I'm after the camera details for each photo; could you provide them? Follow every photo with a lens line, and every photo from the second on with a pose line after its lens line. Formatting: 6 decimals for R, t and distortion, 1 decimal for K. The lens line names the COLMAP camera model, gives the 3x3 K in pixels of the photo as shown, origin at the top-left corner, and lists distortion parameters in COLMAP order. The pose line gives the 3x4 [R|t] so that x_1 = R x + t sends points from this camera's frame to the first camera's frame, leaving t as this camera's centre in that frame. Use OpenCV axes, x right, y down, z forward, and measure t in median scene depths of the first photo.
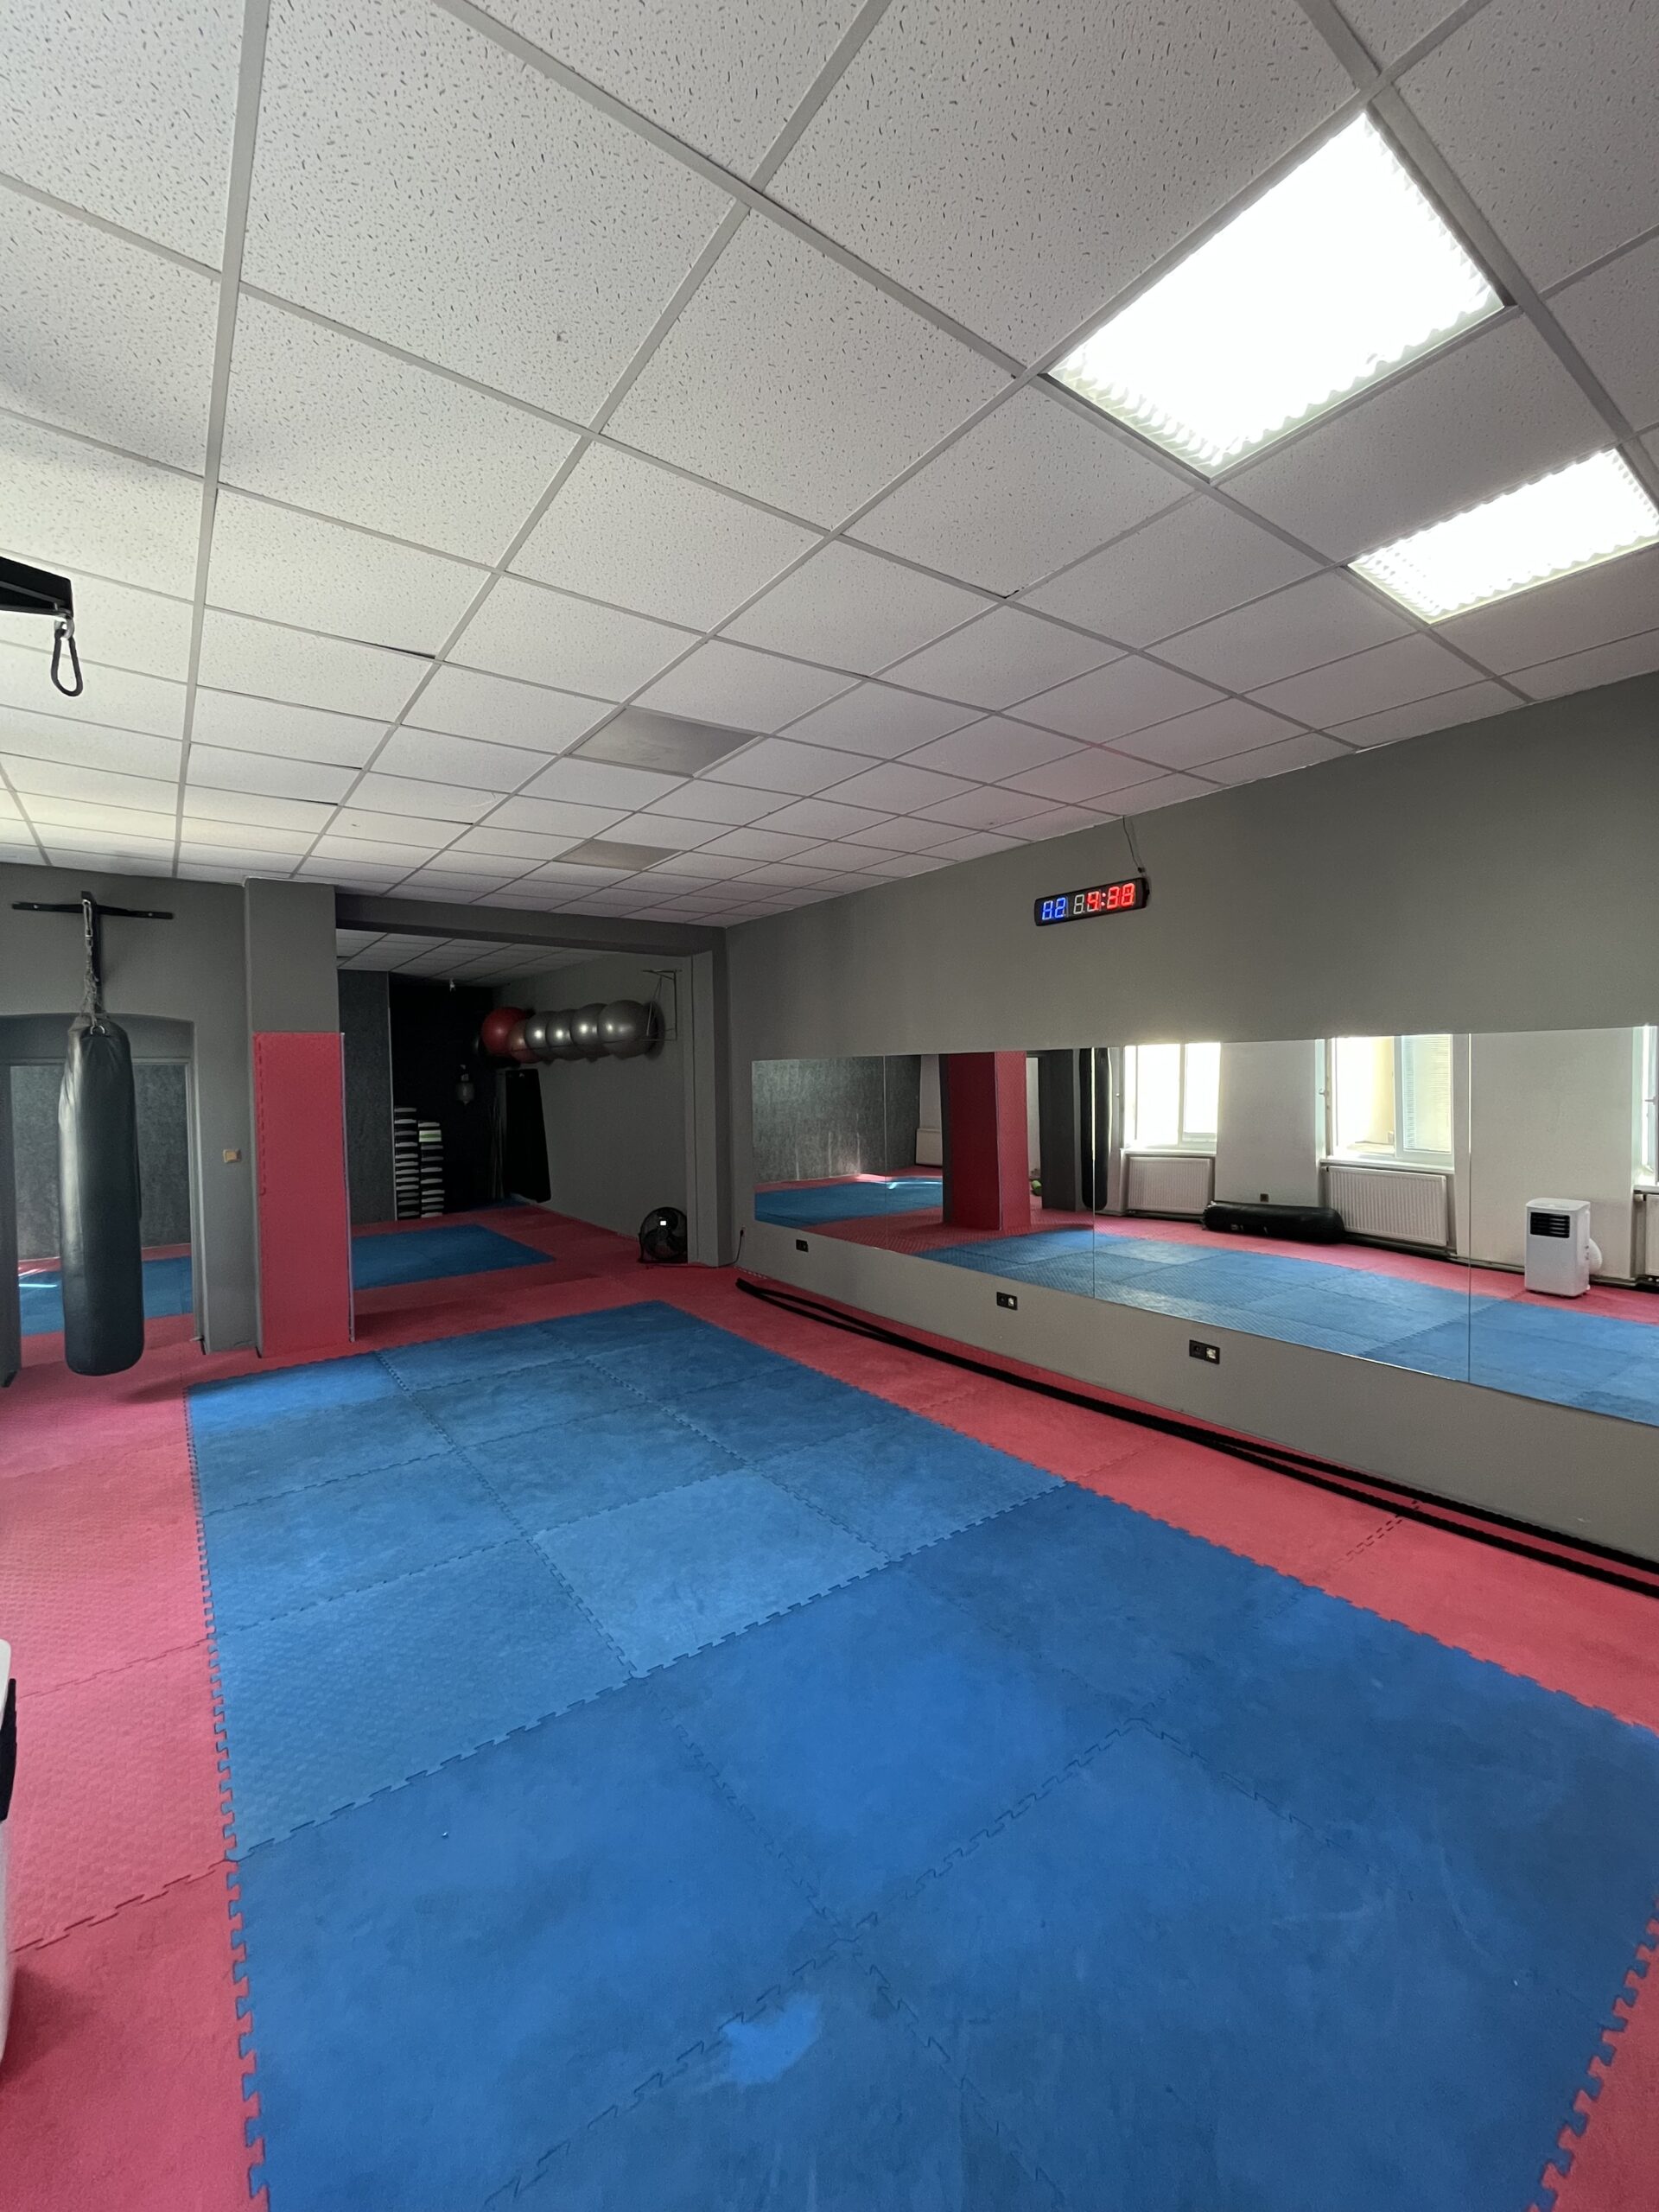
lens RADIAL K [[896.8, 0, 829.5], [0, 896.8, 1092.0], [0, 0, 1]] dist [-0.002901, -0.000598]
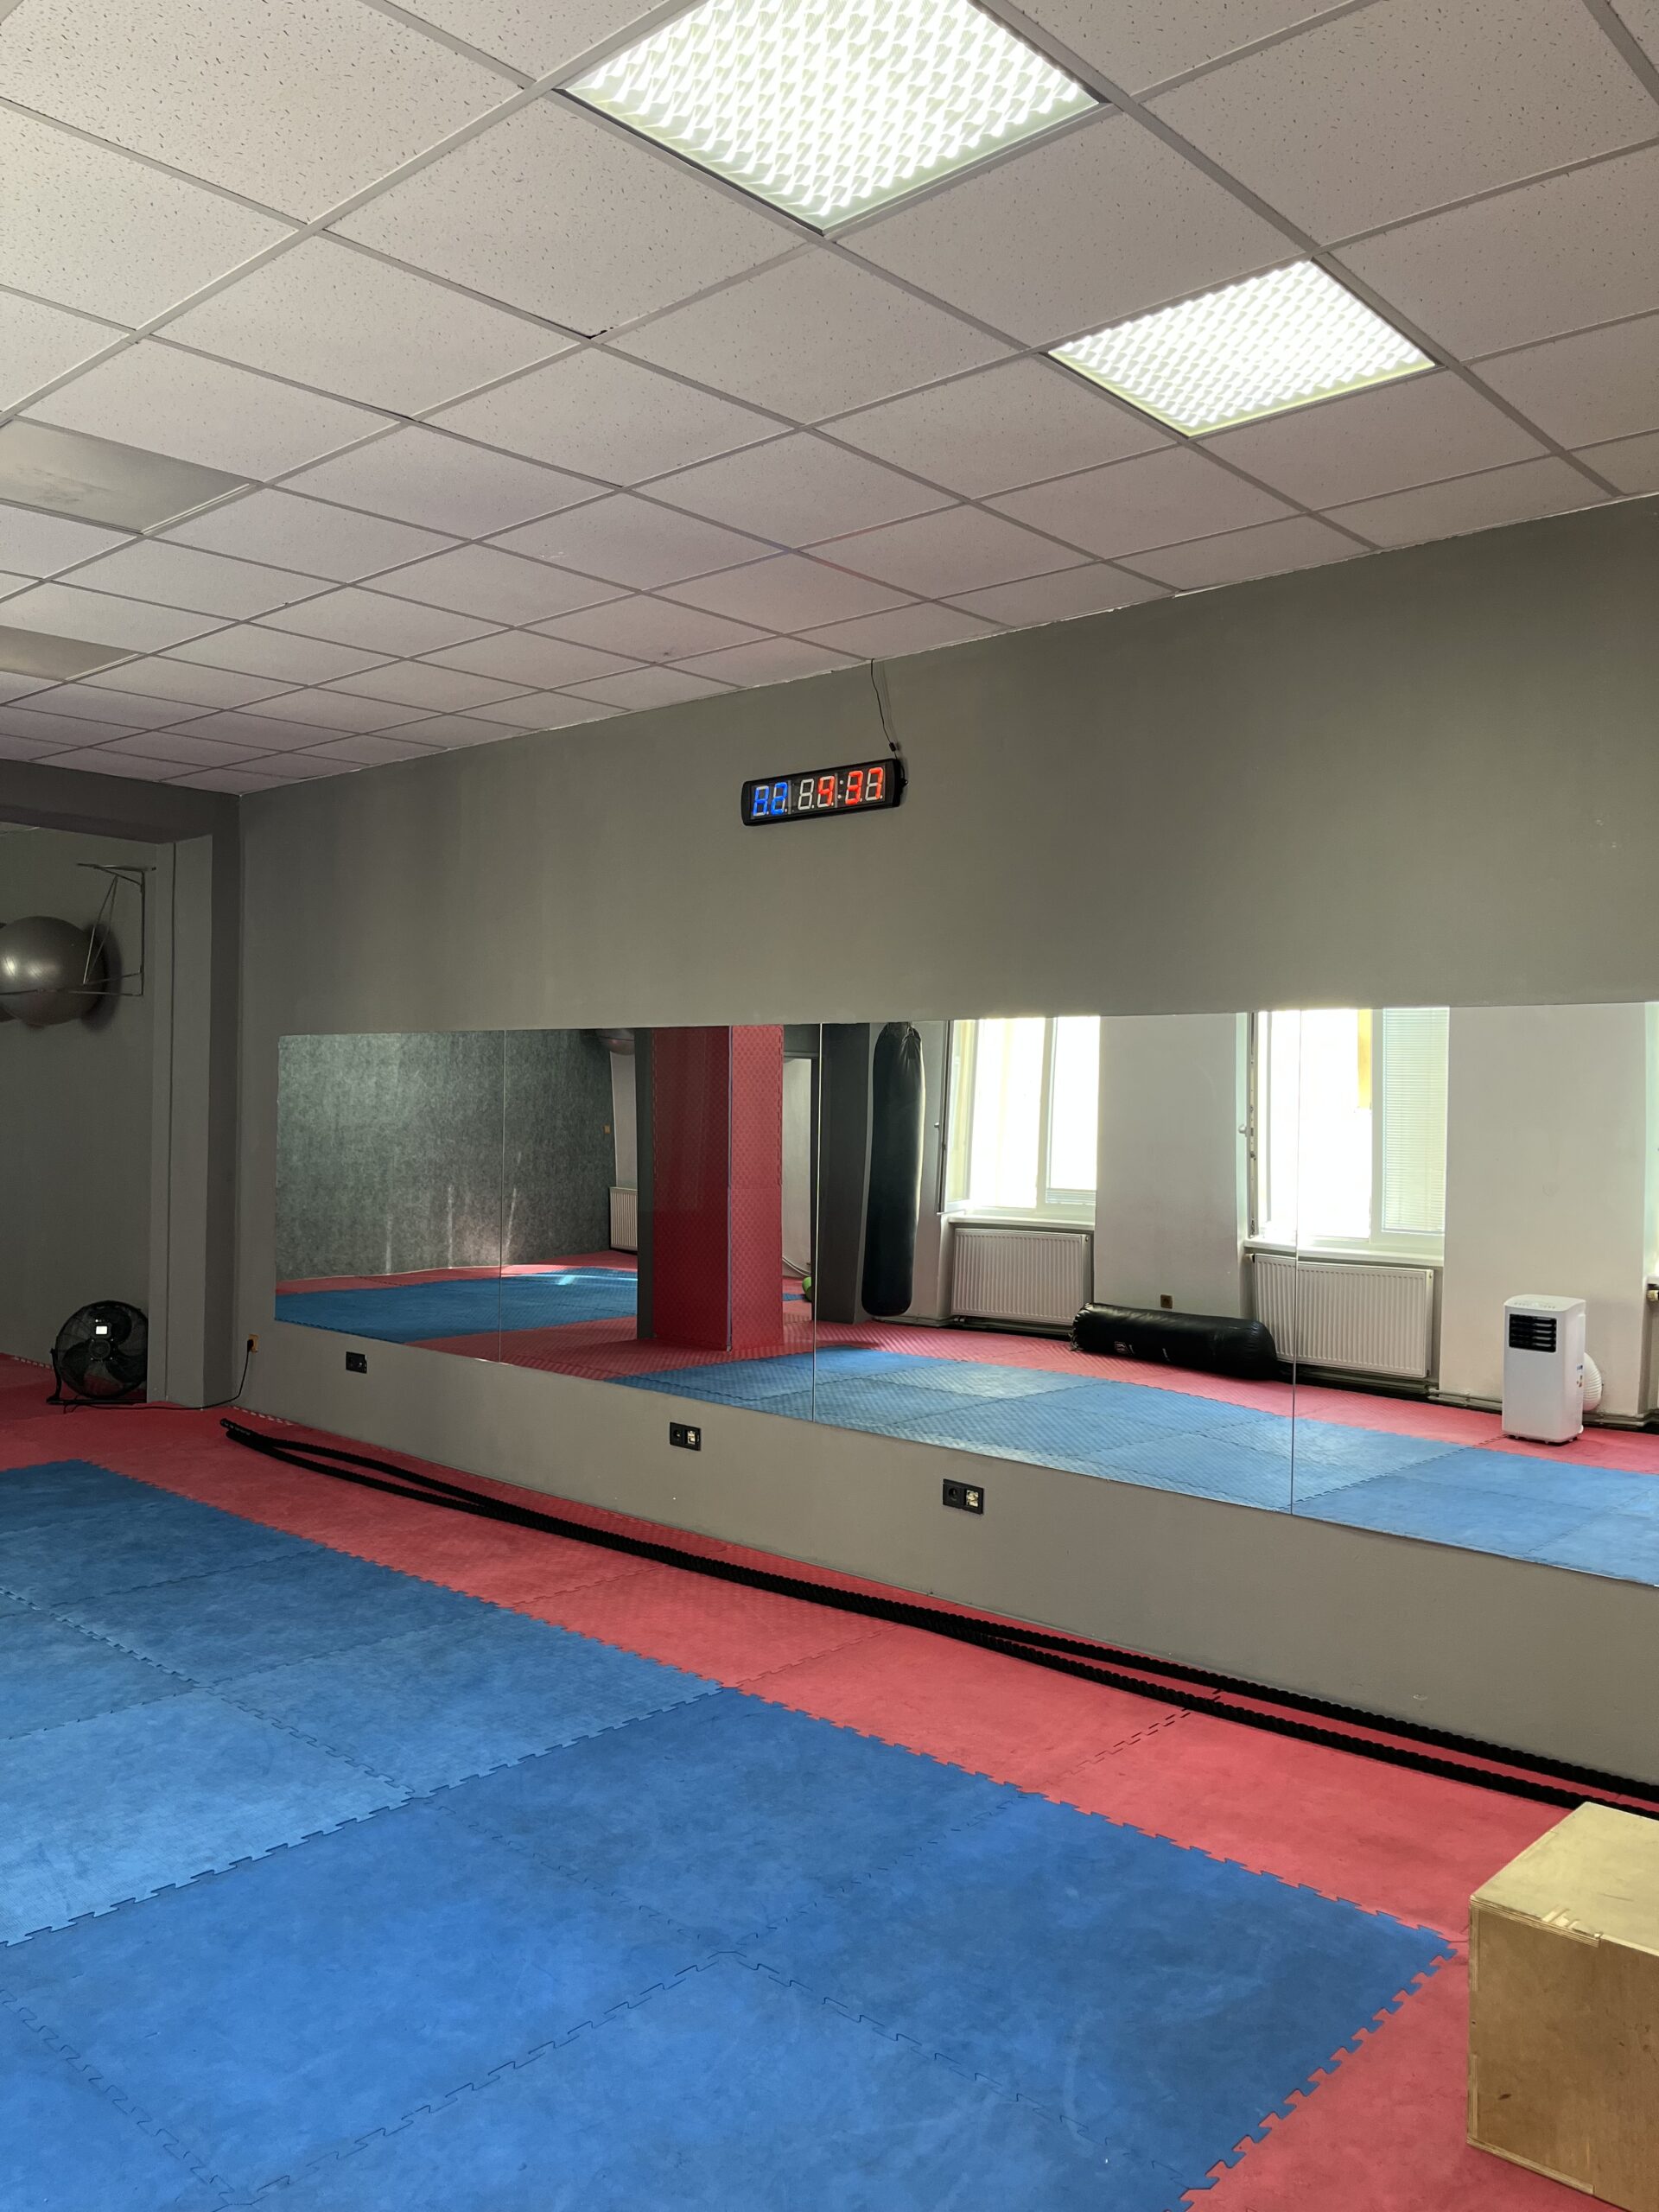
lens RADIAL K [[1683.9, 0, 829.5], [0, 1683.9, 1106.0], [0, 0, 1]] dist [0.058383, -0.066901]
pose [[0.980231, 0.032860, 0.195107, 0.078129], [-0.029182, 0.999339, -0.021697, 0.038464], [-0.195690, 0.015574, 0.980542, -0.180047]]
